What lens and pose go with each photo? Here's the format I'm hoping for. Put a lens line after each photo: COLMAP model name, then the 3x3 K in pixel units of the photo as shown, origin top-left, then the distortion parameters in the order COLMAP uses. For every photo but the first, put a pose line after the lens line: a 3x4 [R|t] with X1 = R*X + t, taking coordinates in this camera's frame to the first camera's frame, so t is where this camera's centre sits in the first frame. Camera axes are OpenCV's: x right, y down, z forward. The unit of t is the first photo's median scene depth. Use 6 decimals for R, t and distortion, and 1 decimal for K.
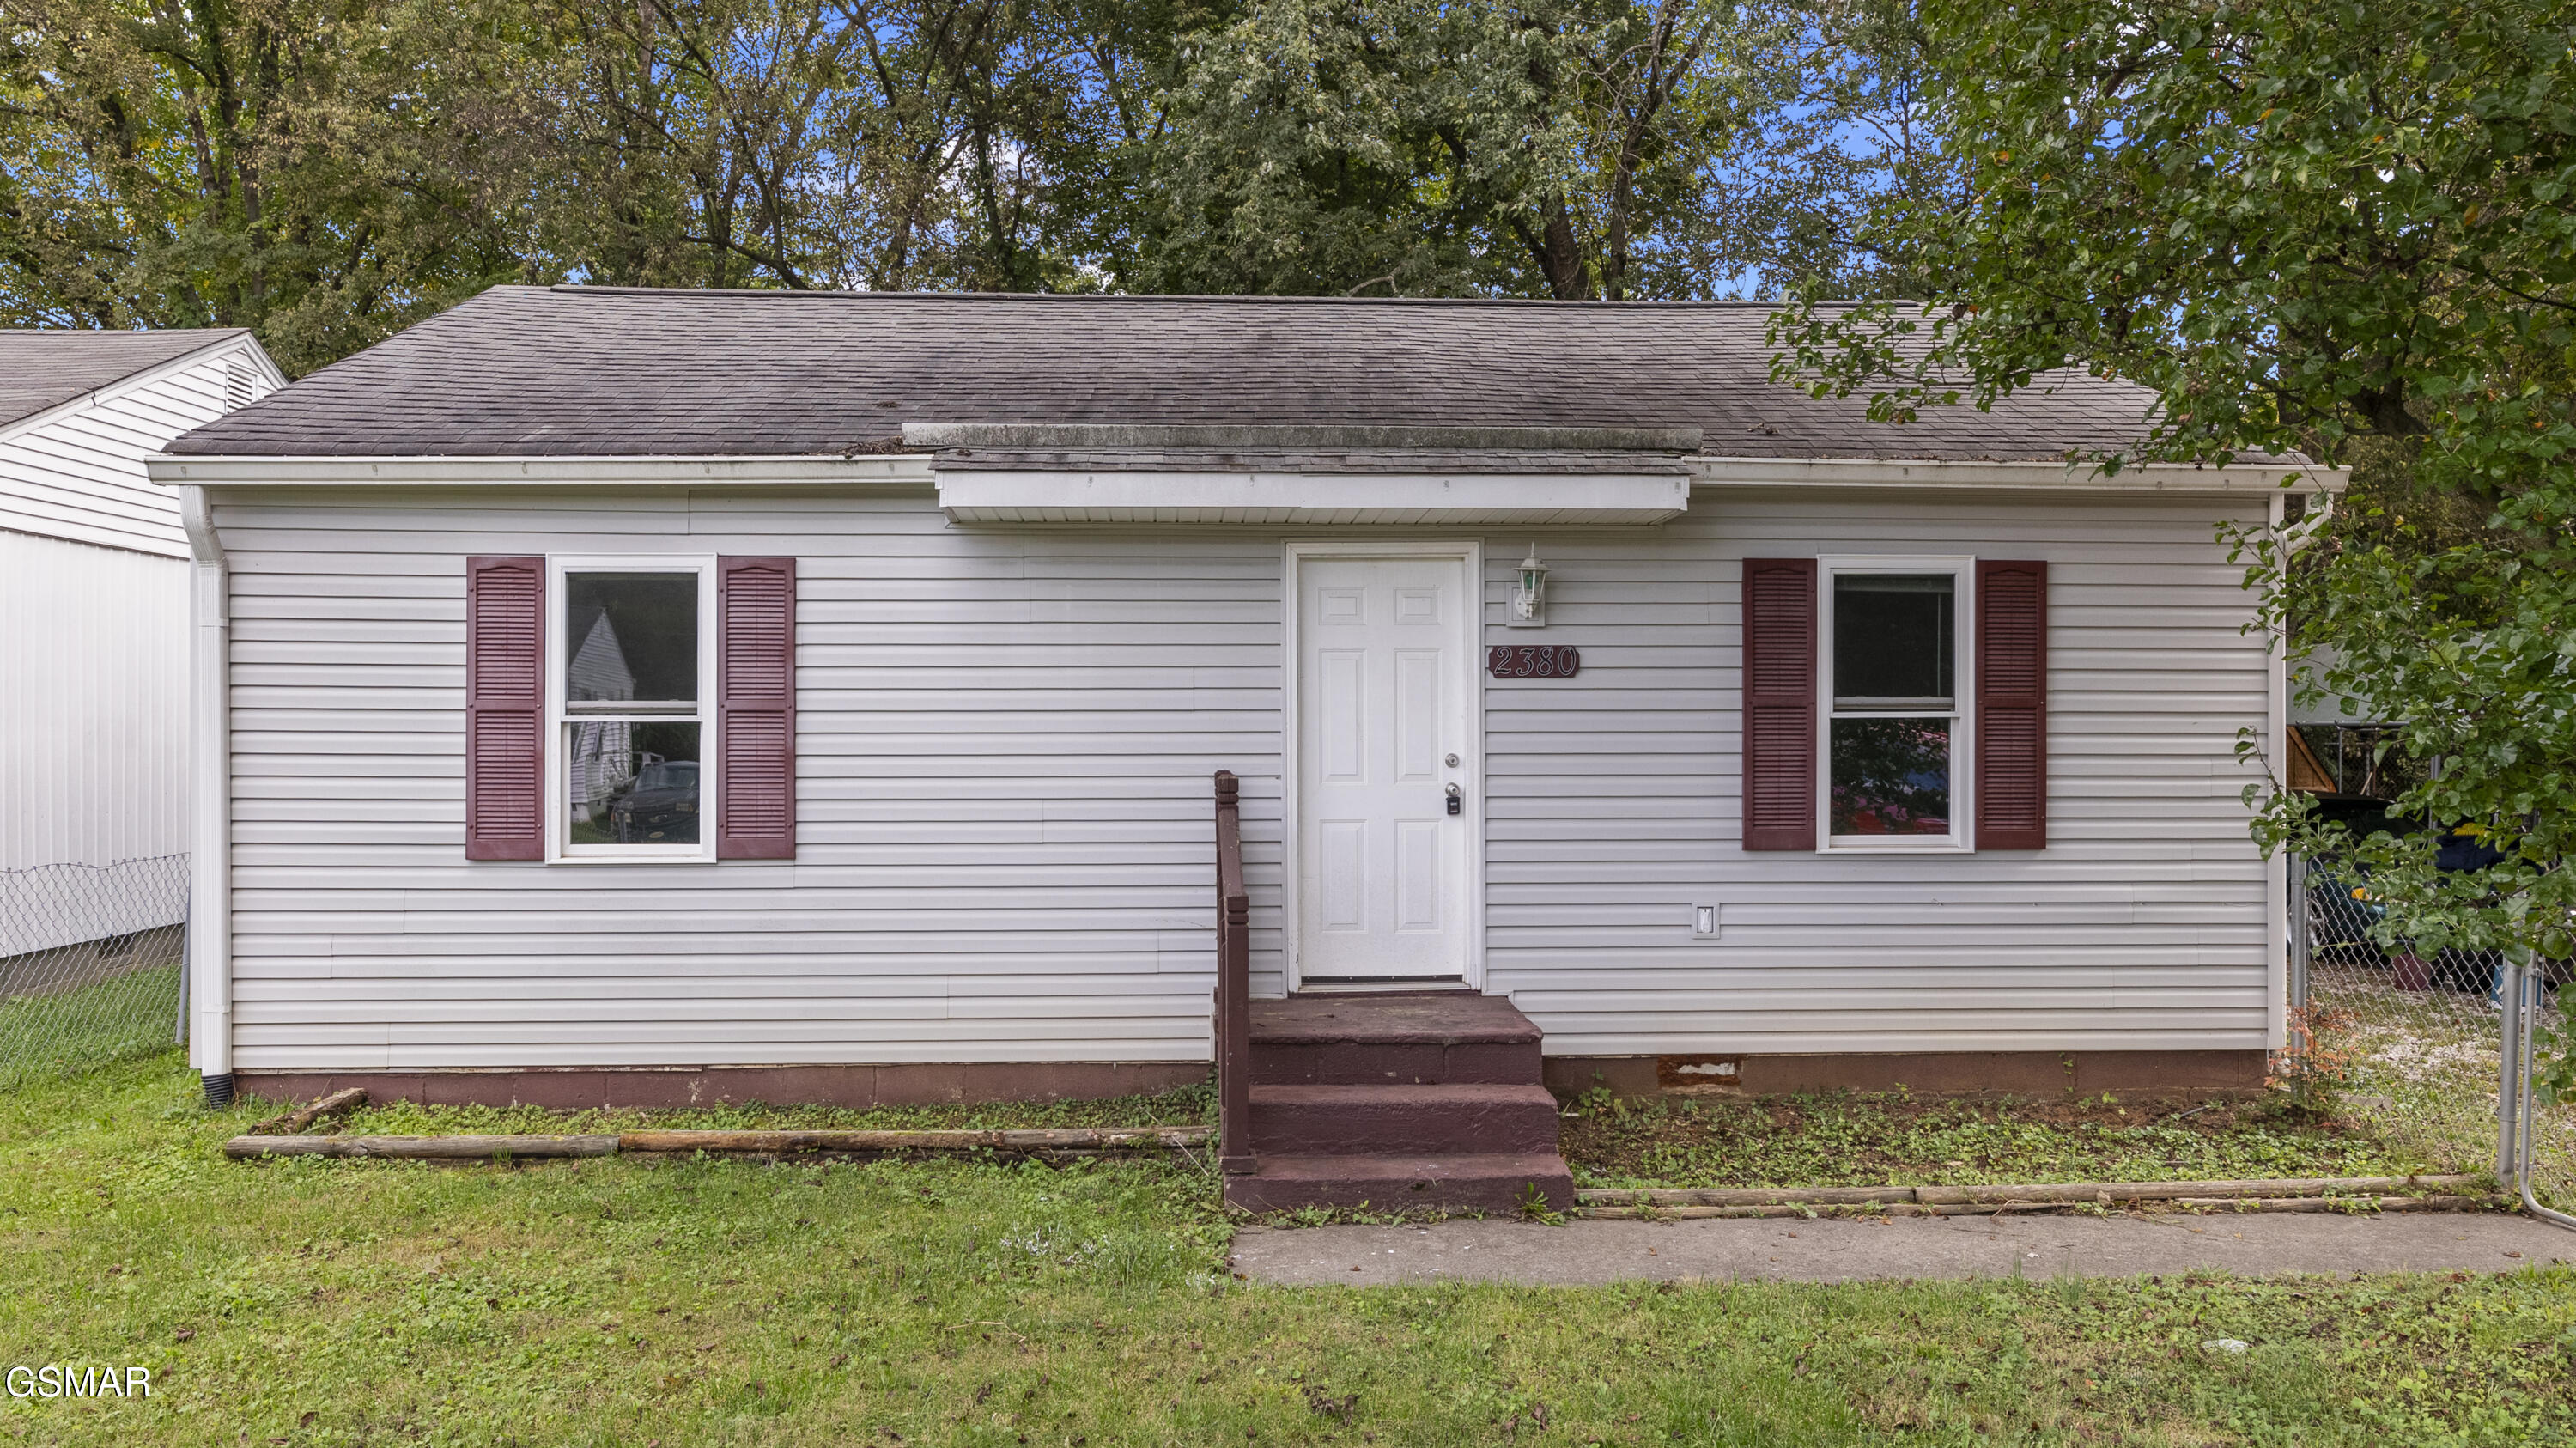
lens RADIAL K [[1773.2, 0, 1283.8], [0, 1773.2, 732.4], [0, 0, 1]] dist [0.003739, 0.002630]
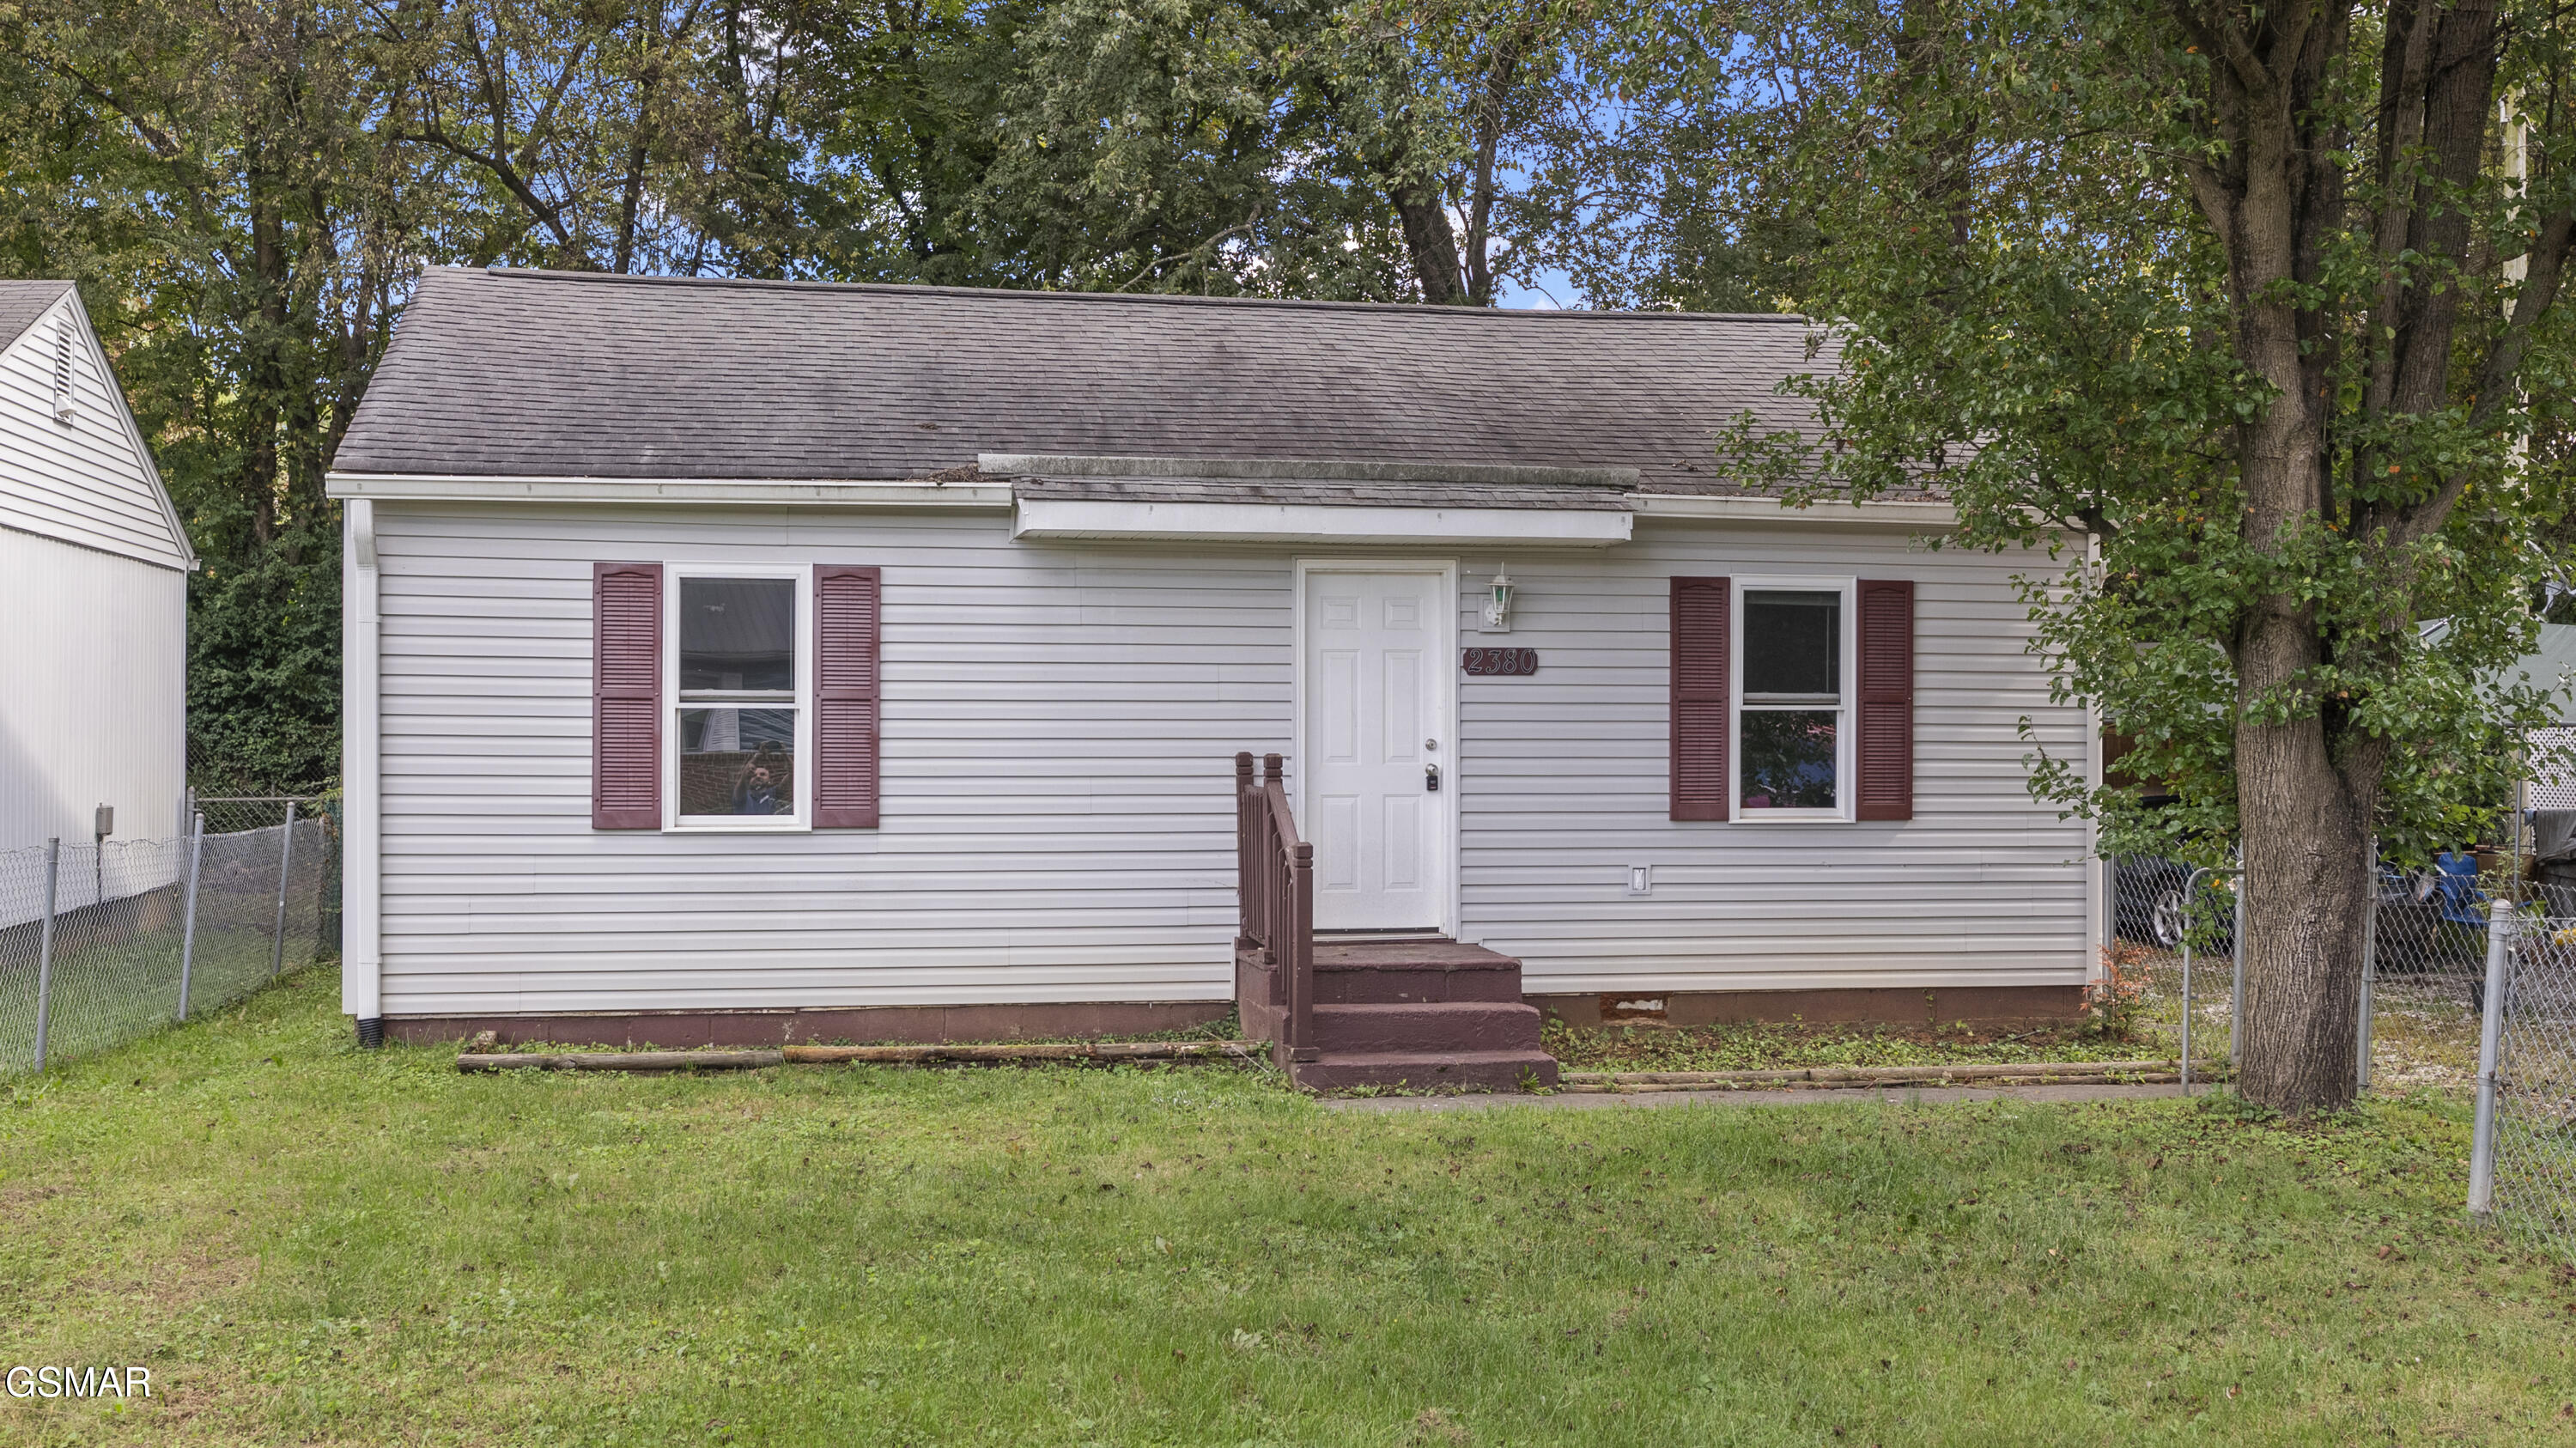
lens RADIAL K [[2653.5, 0, 1289.2], [0, 2653.5, 721.0], [0, 0, 1]] dist [0.021757, 0.000000]
pose [[0.988132, 0.004121, 0.153549, -0.277091], [-0.003262, 0.999978, -0.005846, 0.011001], [-0.153569, 0.005275, 0.988124, -0.748483]]
